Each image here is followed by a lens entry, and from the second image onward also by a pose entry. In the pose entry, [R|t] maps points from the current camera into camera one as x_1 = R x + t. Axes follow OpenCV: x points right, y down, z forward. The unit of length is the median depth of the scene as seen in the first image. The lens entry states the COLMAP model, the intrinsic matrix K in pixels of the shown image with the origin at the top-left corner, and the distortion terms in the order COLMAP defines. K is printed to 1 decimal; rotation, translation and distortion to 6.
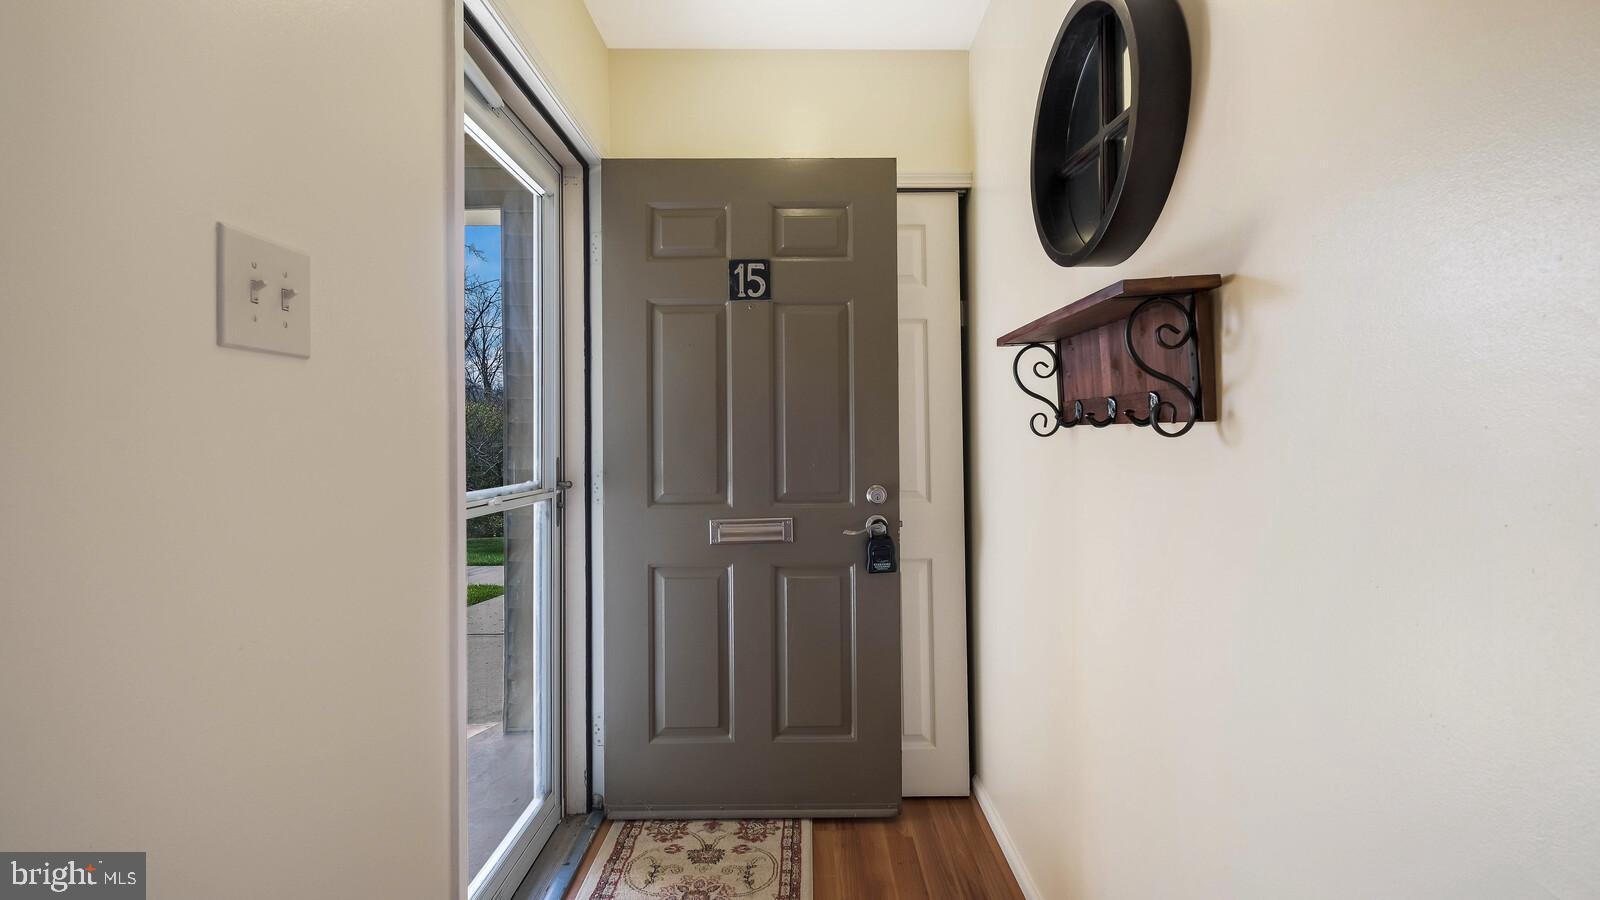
lens RADIAL K [[707.1, 0, 801.5], [0, 707.1, 432.3], [0, 0, 1]] dist [-0.000848, 0.000086]
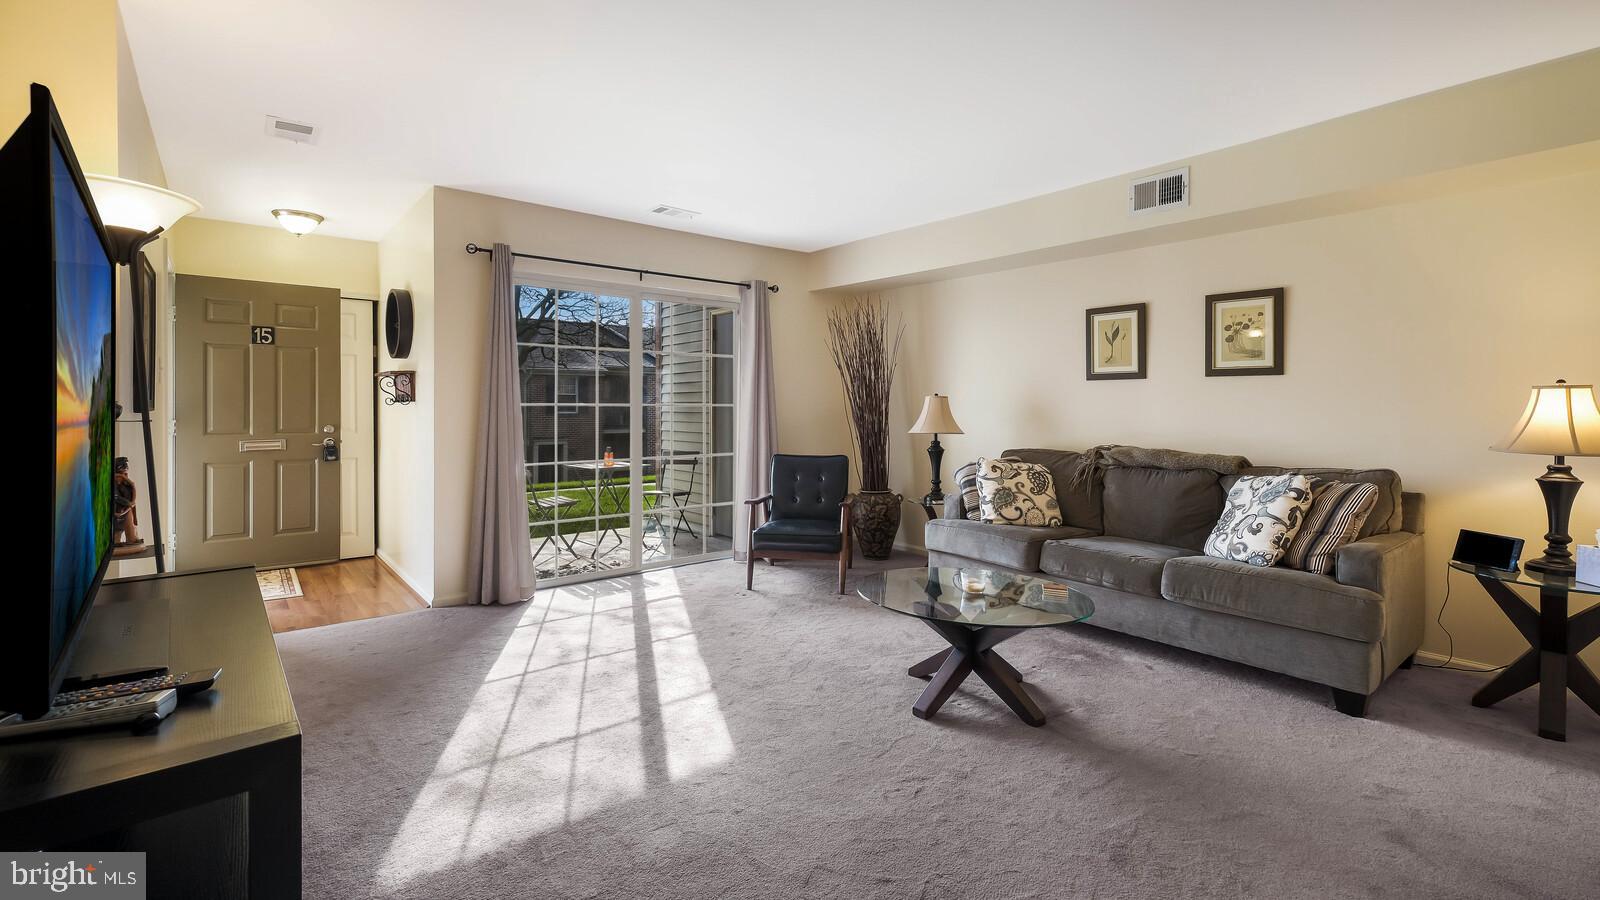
lens RADIAL K [[703.4, 0, 803.3], [0, 703.4, 406.5], [0, 0, 1]] dist [0.002503, 0.000325]
pose [[0.767035, 0.008290, 0.641552, -0.192809], [-0.012158, 0.999925, 0.001615, -0.011666], [-0.641490, -0.009039, 0.767078, -1.859335]]
